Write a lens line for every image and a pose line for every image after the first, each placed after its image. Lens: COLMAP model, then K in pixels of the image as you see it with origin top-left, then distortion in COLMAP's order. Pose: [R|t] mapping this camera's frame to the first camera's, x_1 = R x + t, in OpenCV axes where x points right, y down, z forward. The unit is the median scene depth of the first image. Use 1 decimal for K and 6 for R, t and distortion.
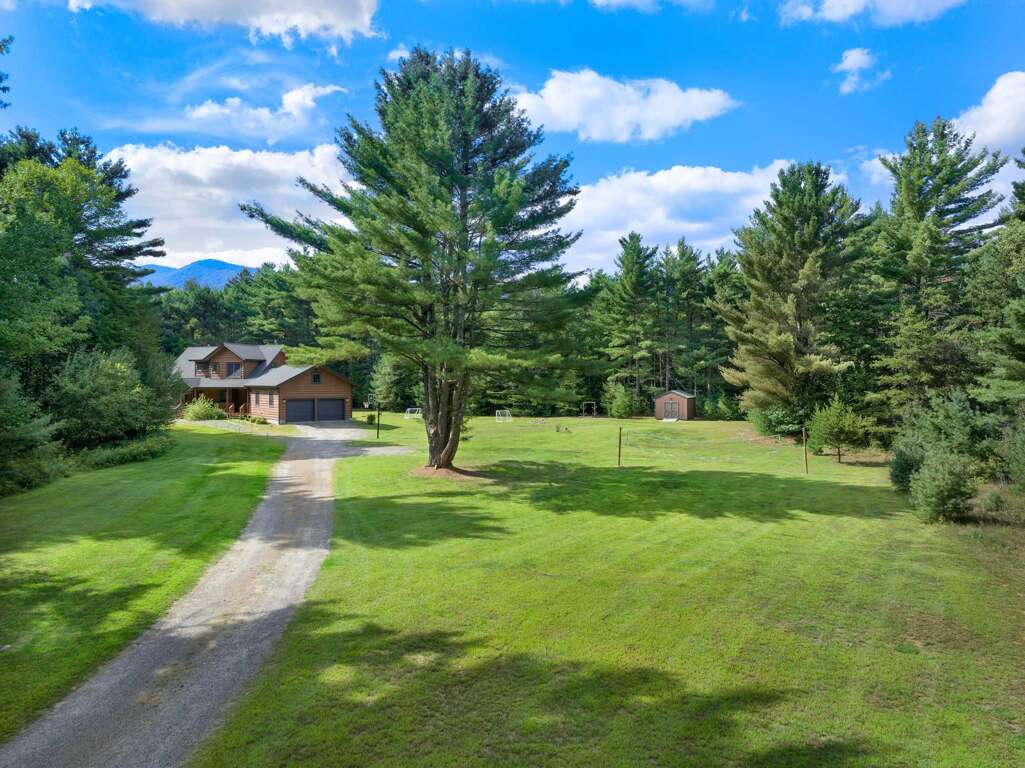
lens RADIAL K [[724.4, 0, 518.6], [0, 724.4, 381.9], [0, 0, 1]] dist [-0.052744, 0.032331]
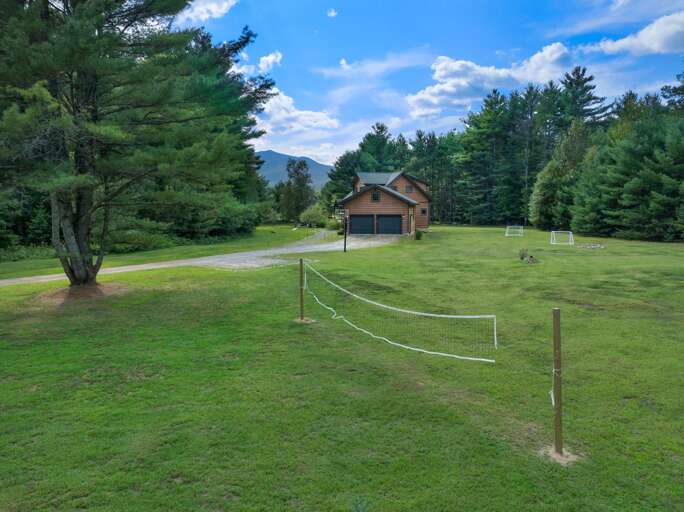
lens RADIAL K [[483.4, 0, 346.1], [0, 483.4, 254.6], [0, 0, 1]] dist [-0.052744, 0.032331]
pose [[0.617605, 0.070977, -0.783279, 0.245817], [0.006519, 0.995423, 0.095341, 0.009116], [0.786461, -0.063990, 0.614316, 0.394506]]
